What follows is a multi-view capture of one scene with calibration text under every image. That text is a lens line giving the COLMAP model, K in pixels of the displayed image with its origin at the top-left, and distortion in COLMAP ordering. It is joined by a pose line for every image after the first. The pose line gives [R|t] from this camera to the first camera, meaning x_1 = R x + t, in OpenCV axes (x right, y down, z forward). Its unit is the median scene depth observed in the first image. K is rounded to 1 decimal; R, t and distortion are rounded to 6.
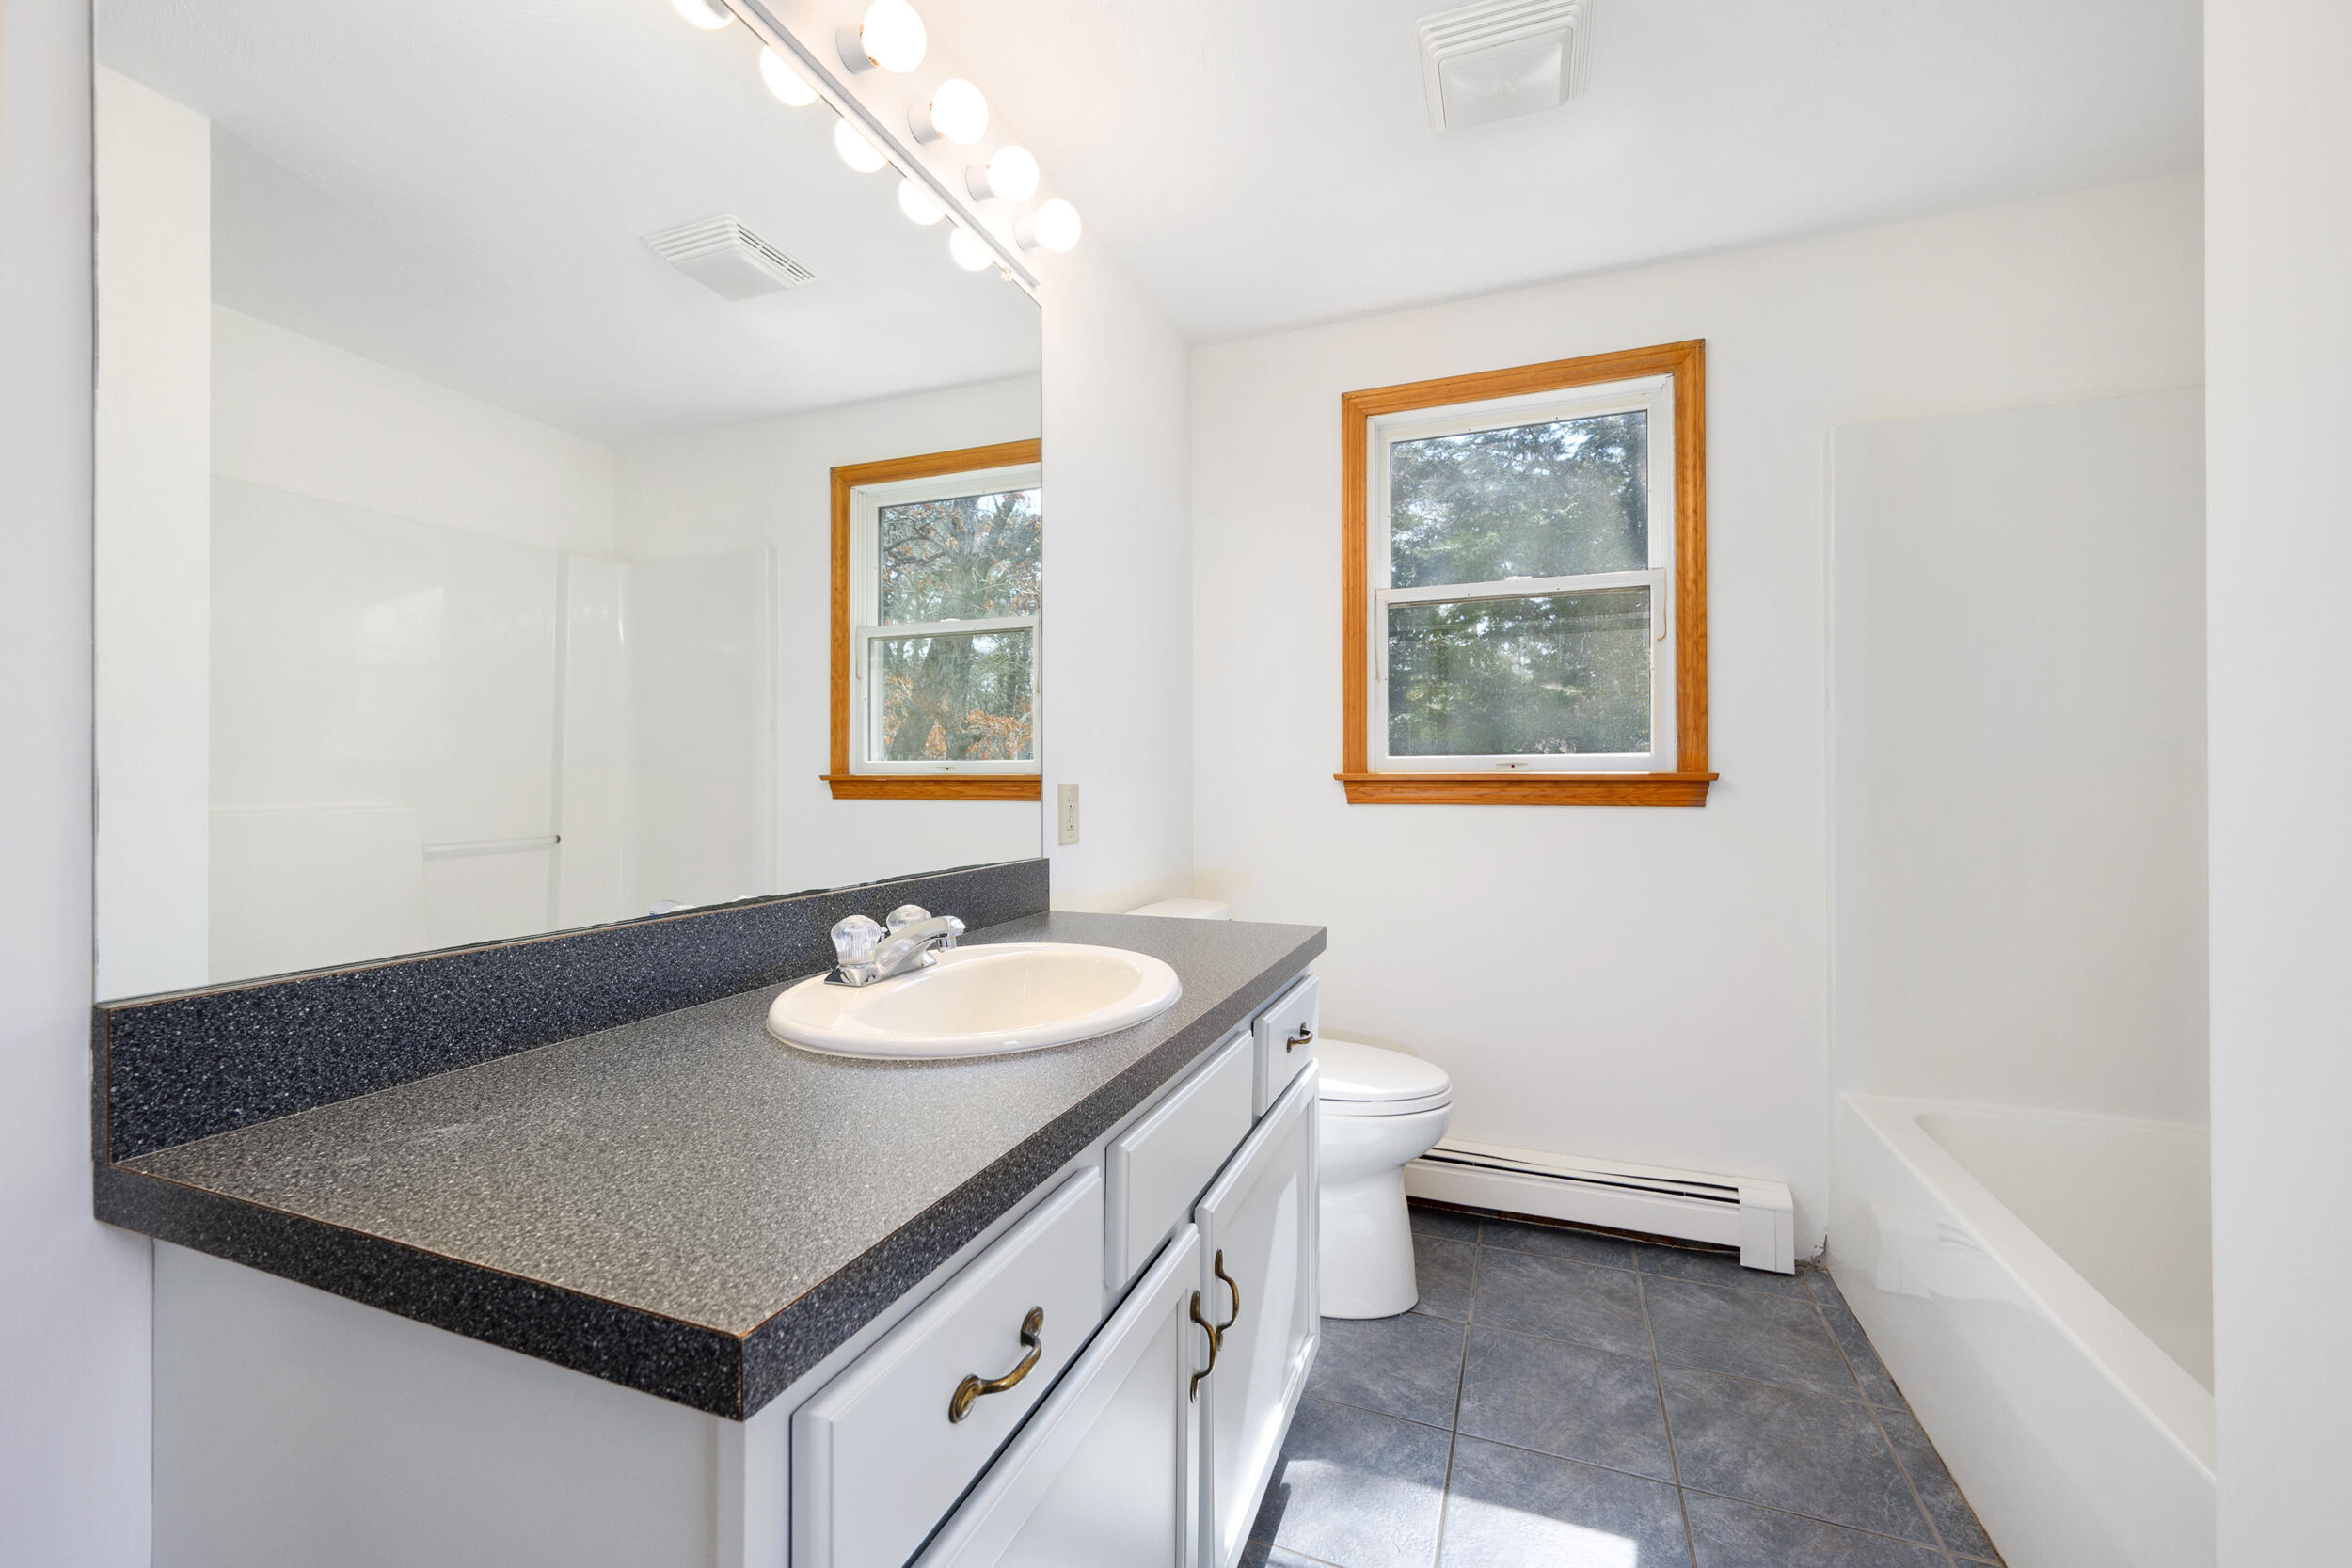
lens RADIAL K [[928.2, 0, 1177.5], [0, 928.2, 780.5], [0, 0, 1]] dist [0.007251, -0.000061]
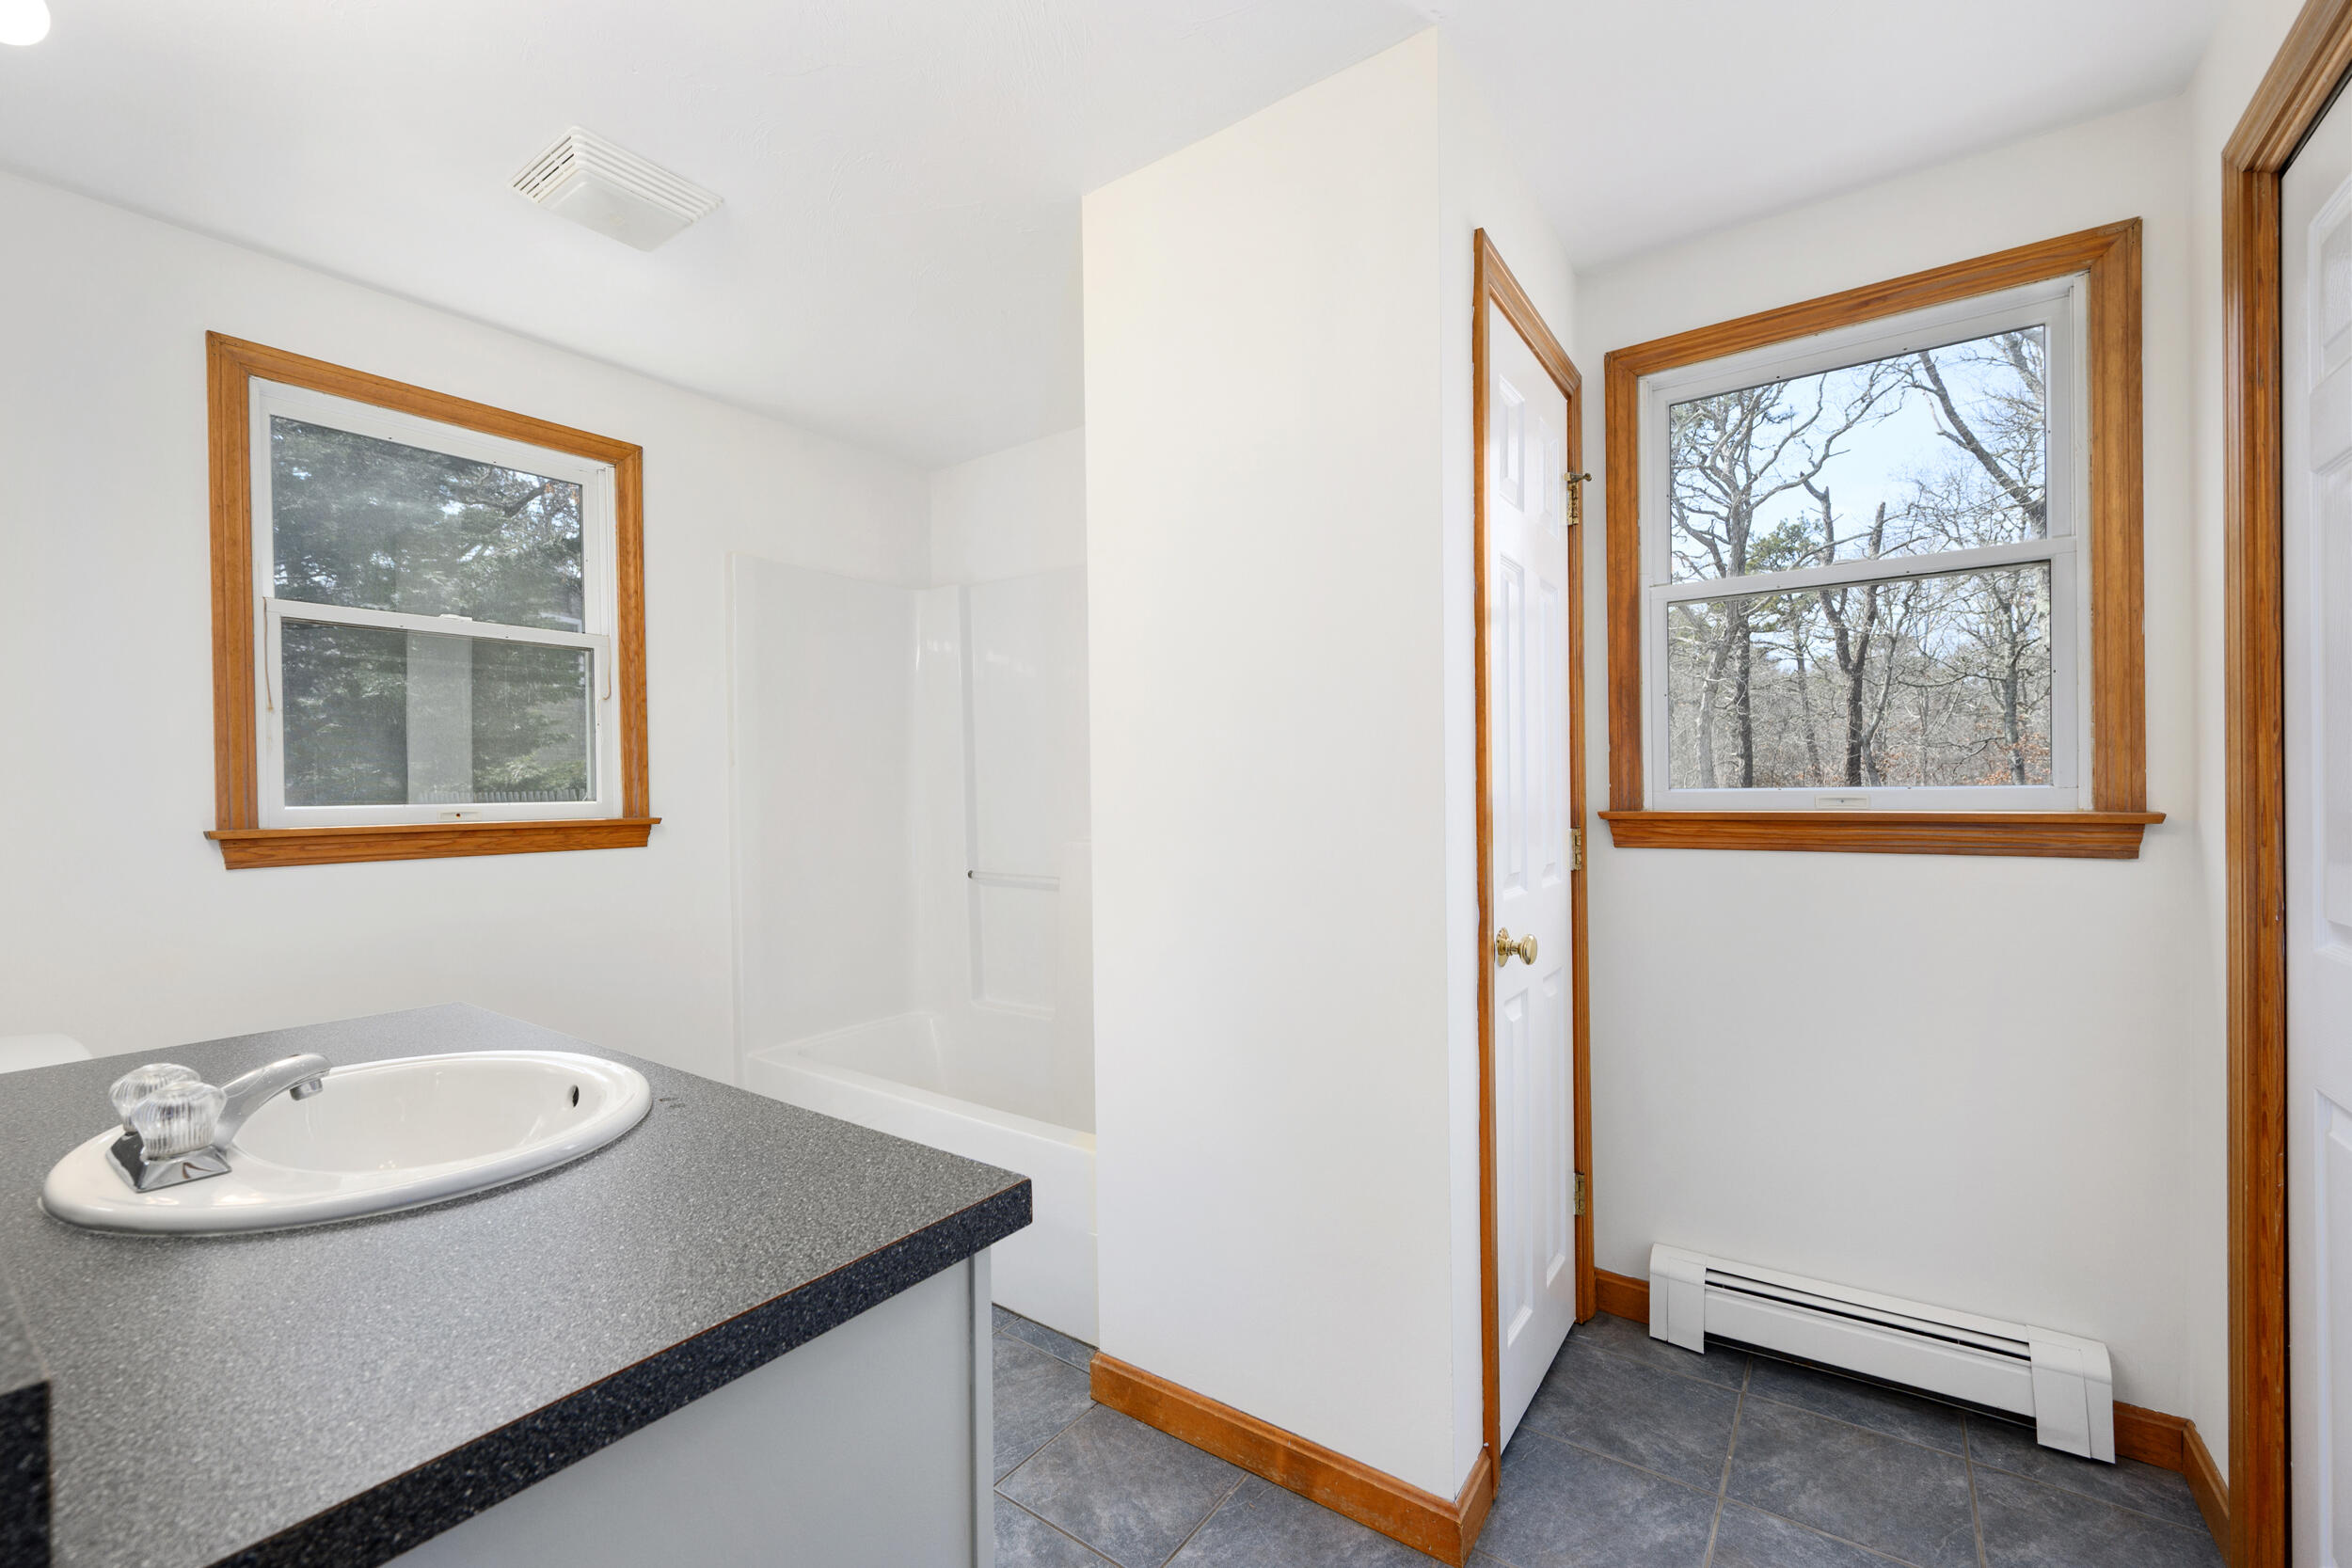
lens RADIAL K [[985.9, 0, 1181.1], [0, 985.9, 792.1], [0, 0, 1]] dist [-0.000572, 0.000055]
pose [[0.244830, -0.006156, 0.969546, -0.466989], [0.013714, 0.999902, 0.002886, -0.034665], [-0.969469, 0.012590, 0.244890, 0.045216]]
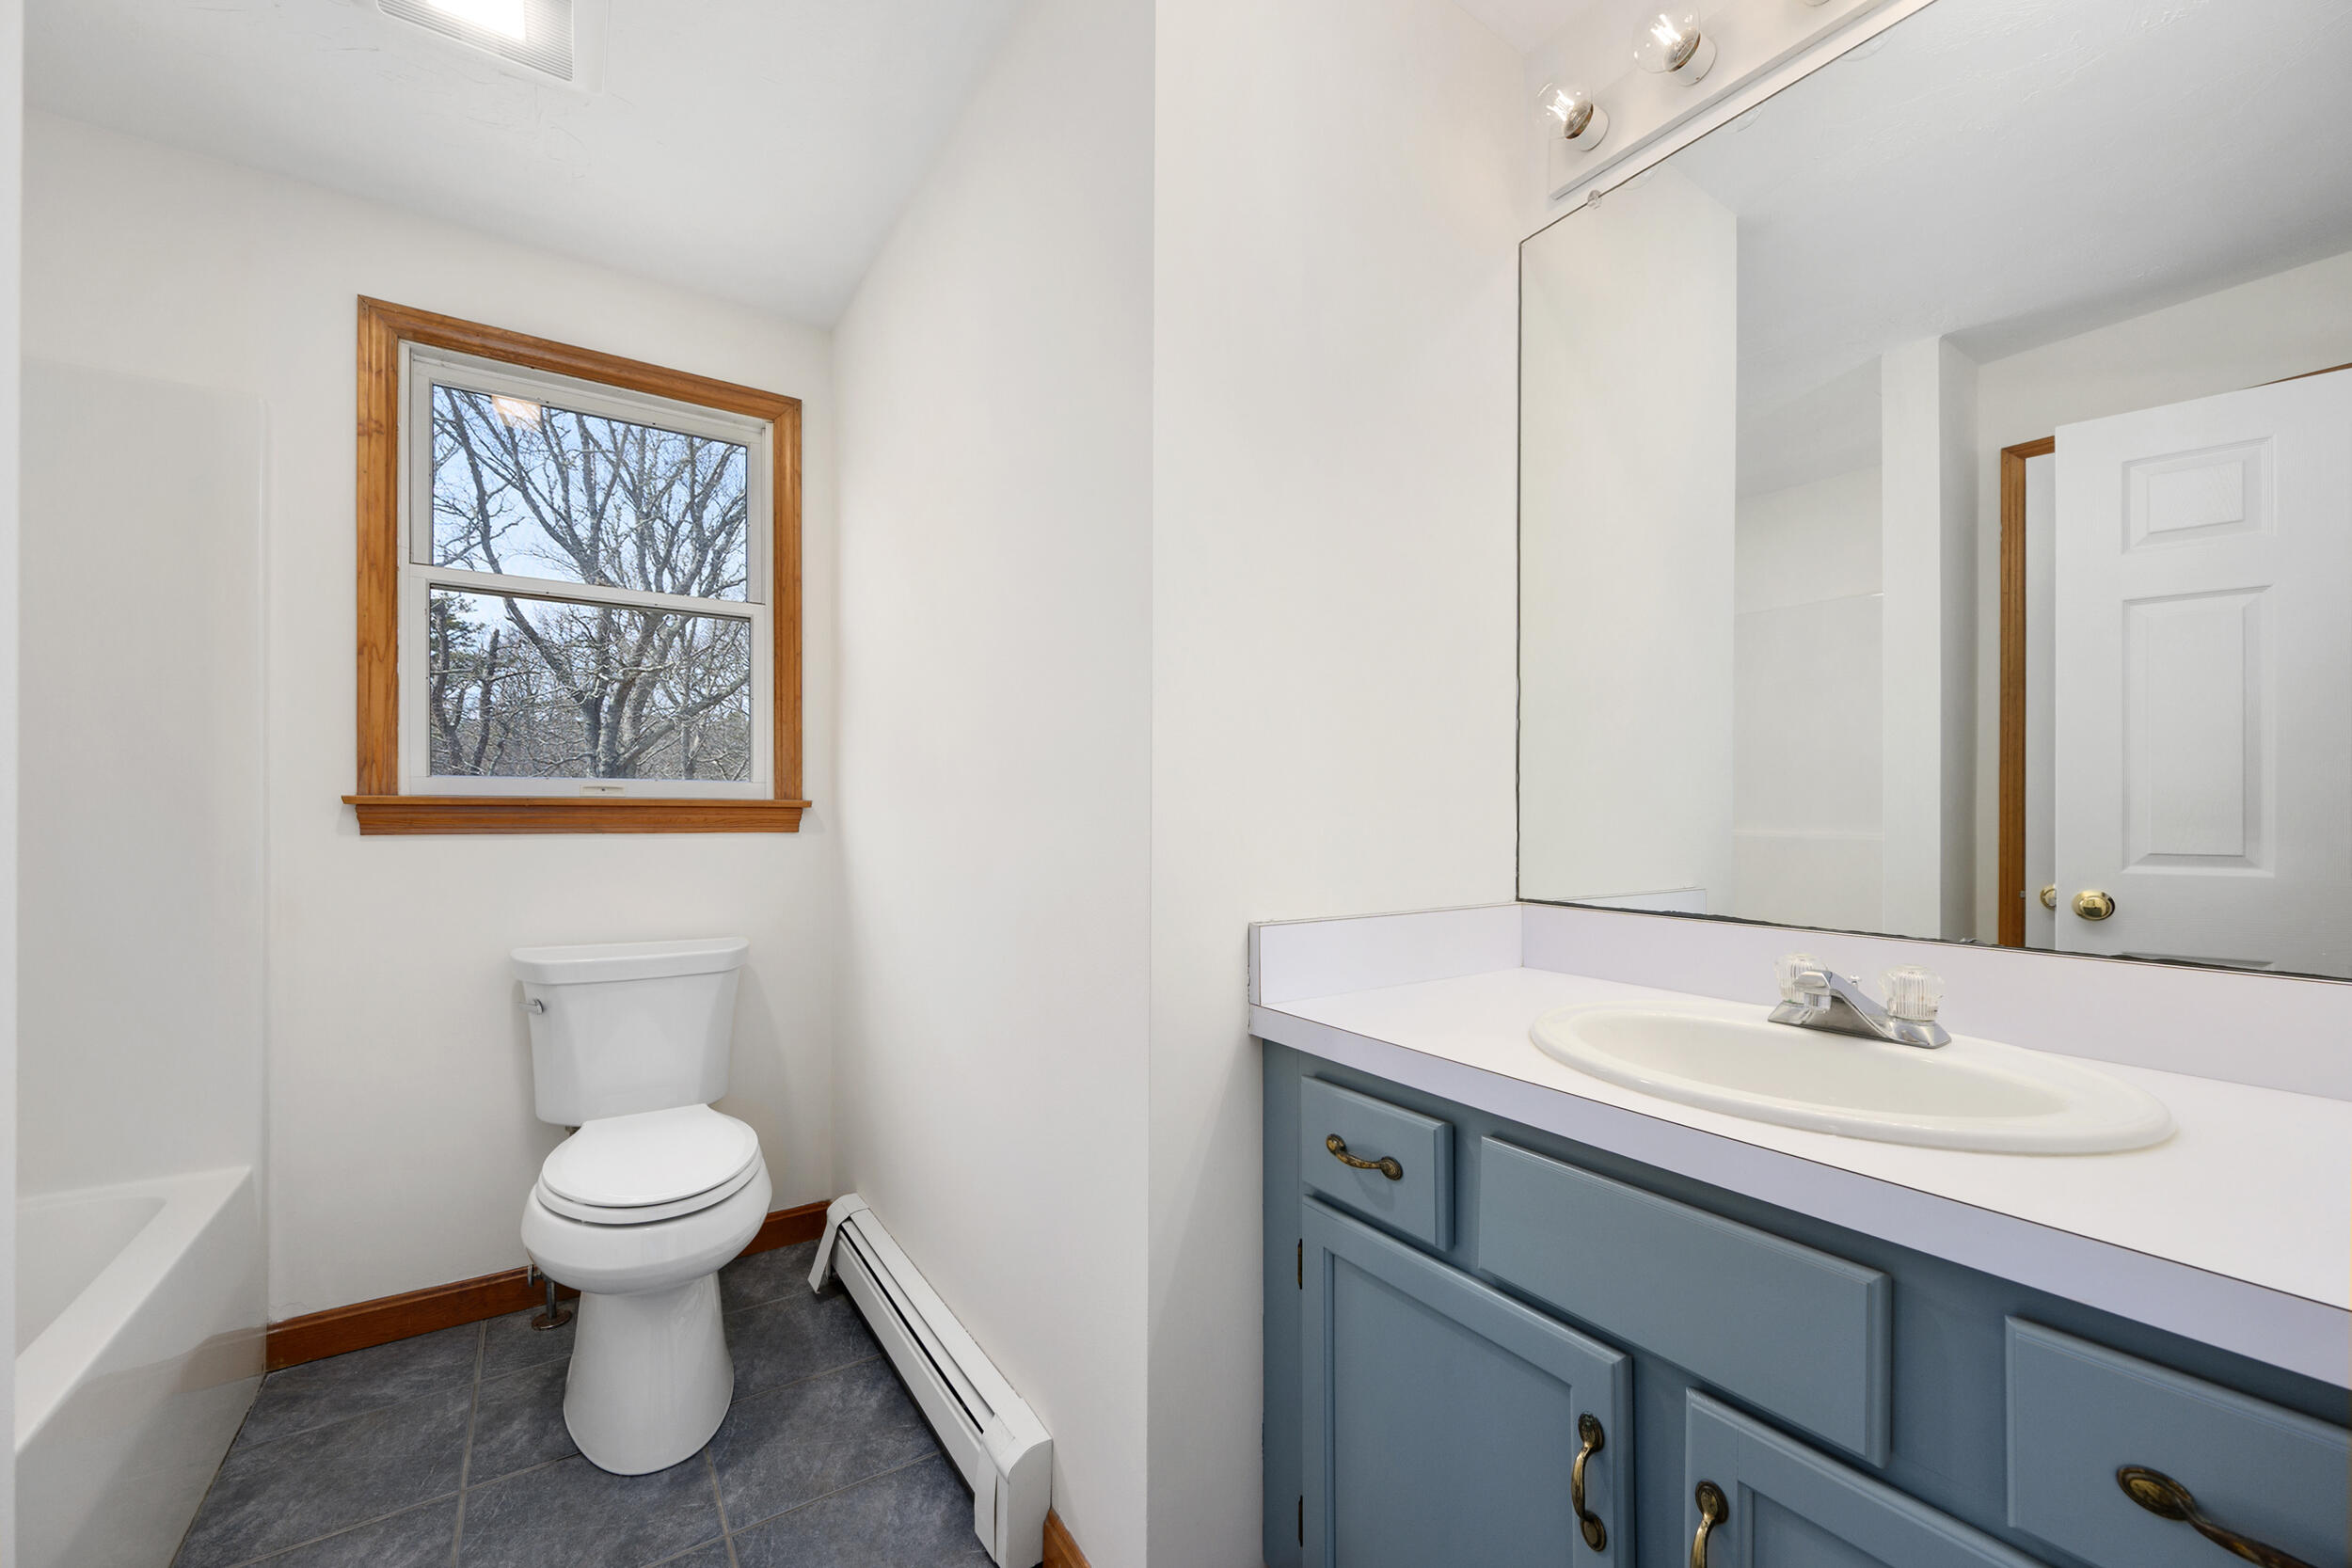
lens RADIAL K [[928.2, 0, 1168.1], [0, 928.2, 805.8], [0, 0, 1]] dist [0.007251, -0.000061]
pose [[0.577466, 0.007132, 0.816383, -0.067582], [-0.006146, 0.999971, -0.004388, -0.000004], [-0.816391, -0.002483, 0.577494, 0.024546]]
